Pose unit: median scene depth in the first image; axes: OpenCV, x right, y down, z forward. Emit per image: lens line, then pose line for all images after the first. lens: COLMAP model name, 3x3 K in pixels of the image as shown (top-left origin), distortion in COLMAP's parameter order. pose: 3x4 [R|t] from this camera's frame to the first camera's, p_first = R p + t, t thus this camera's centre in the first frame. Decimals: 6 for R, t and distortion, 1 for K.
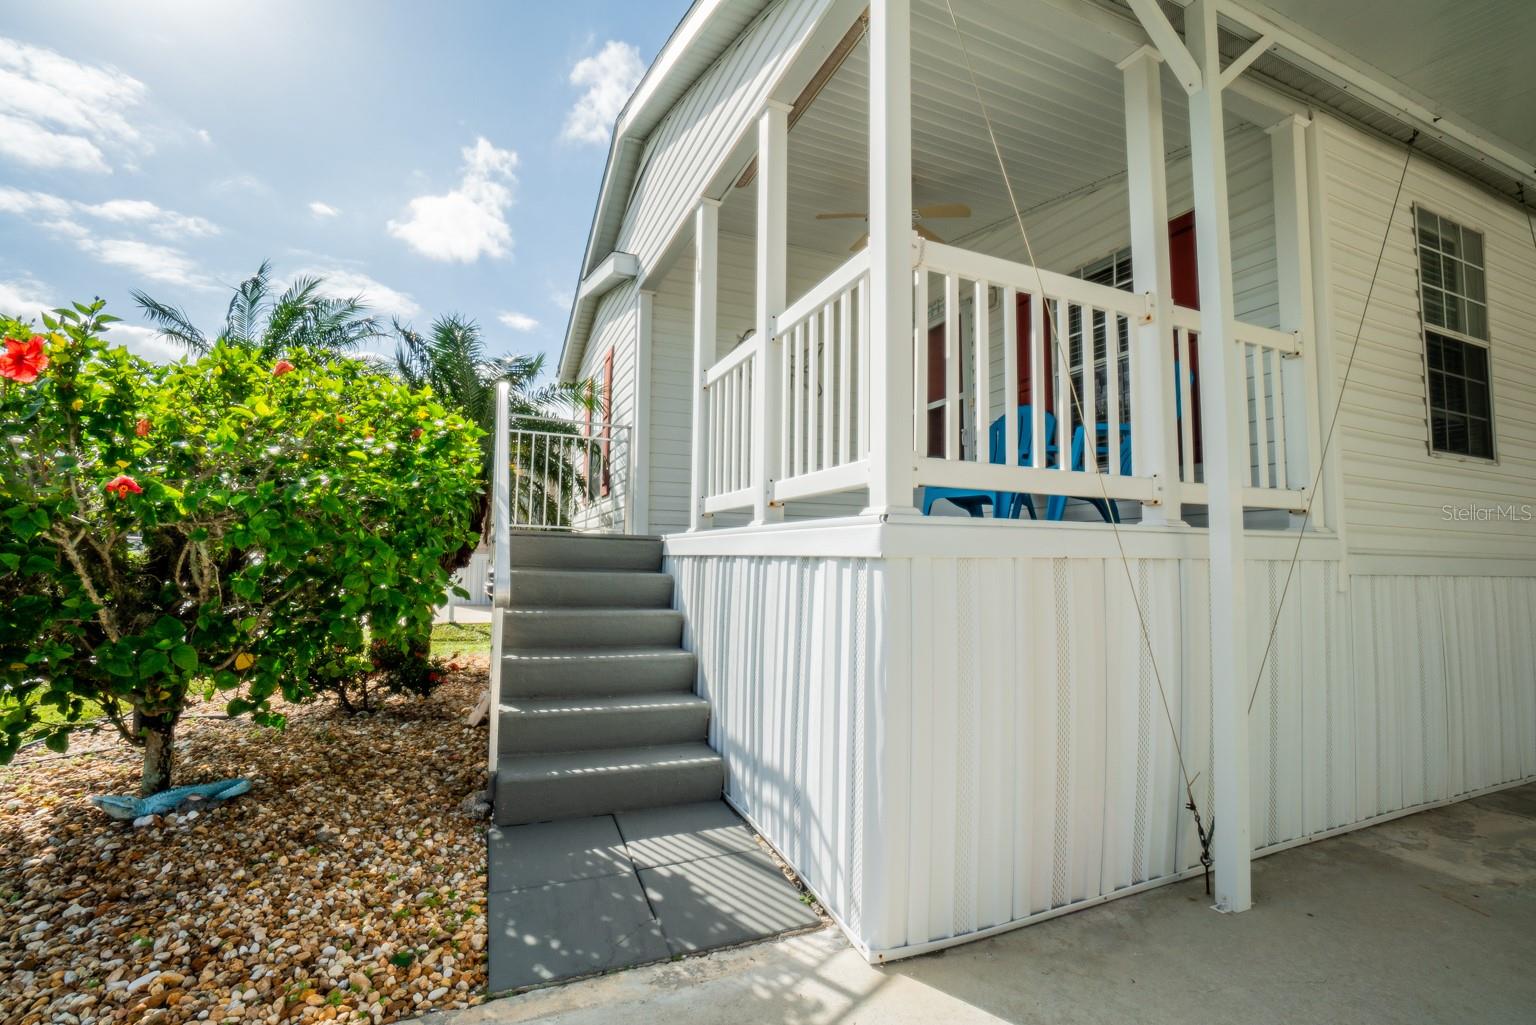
lens RADIAL K [[679.5, 0, 758.1], [0, 679.5, 514.5], [0, 0, 1]] dist [-0.065333, 0.023551]
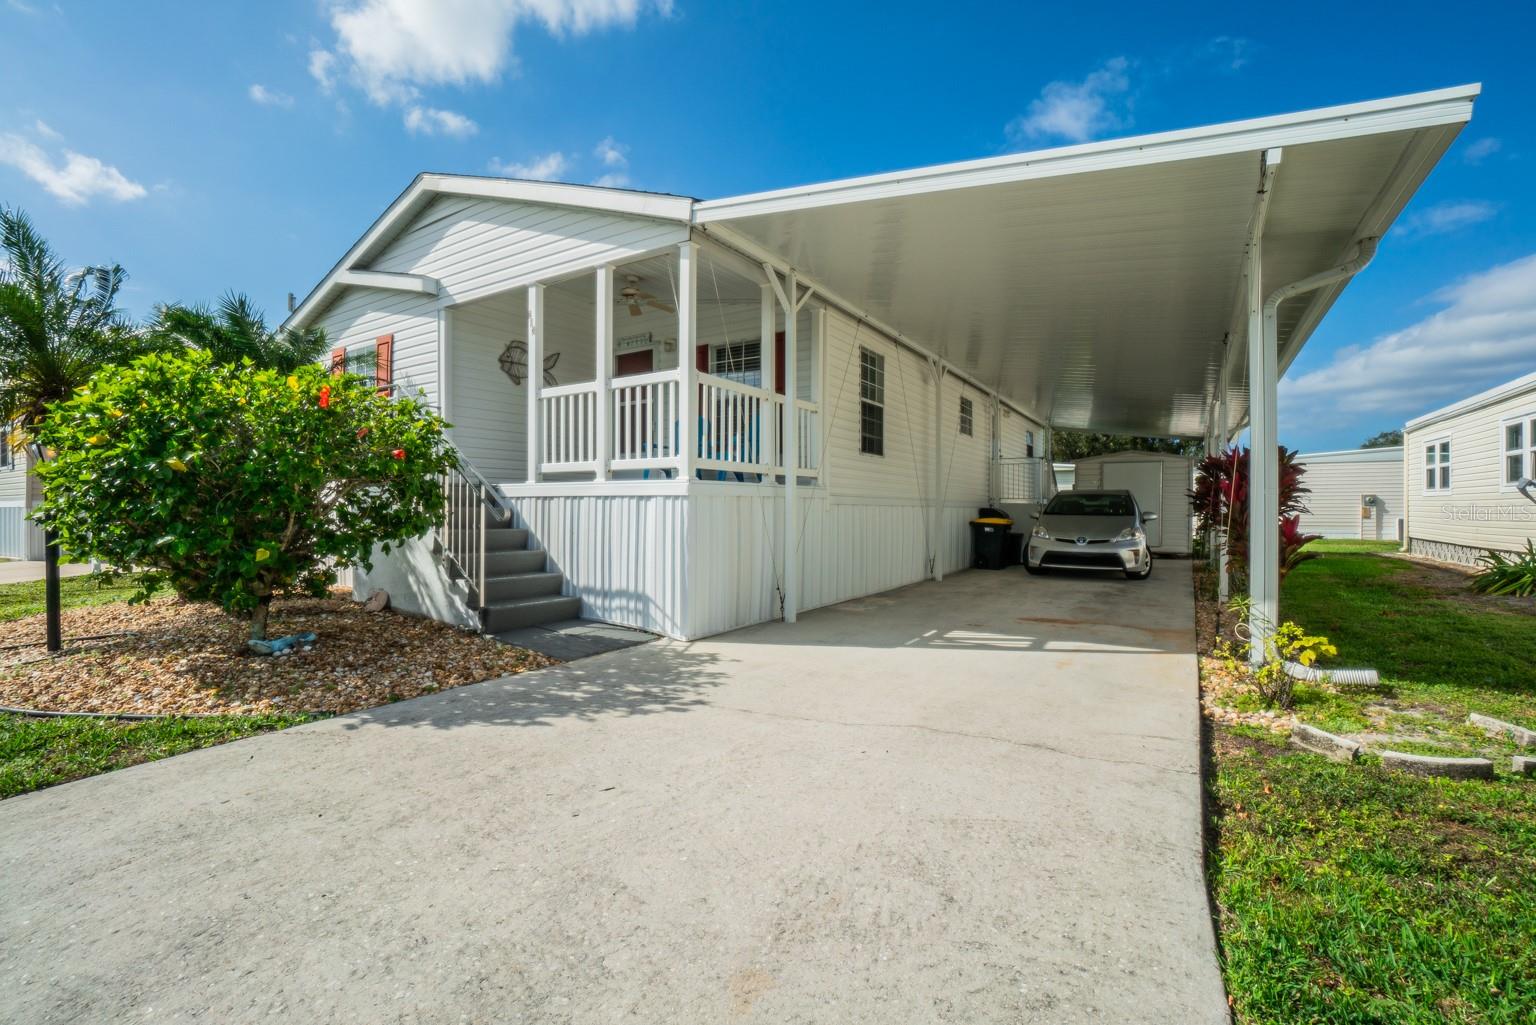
lens RADIAL K [[679.5, 0, 758.1], [0, 679.5, 514.5], [0, 0, 1]] dist [-0.065333, 0.023551]
pose [[0.827807, -0.016379, 0.560773, -0.762336], [-0.028985, 0.996990, 0.071906, -0.044531], [-0.560263, -0.075778, 0.824841, -0.968267]]
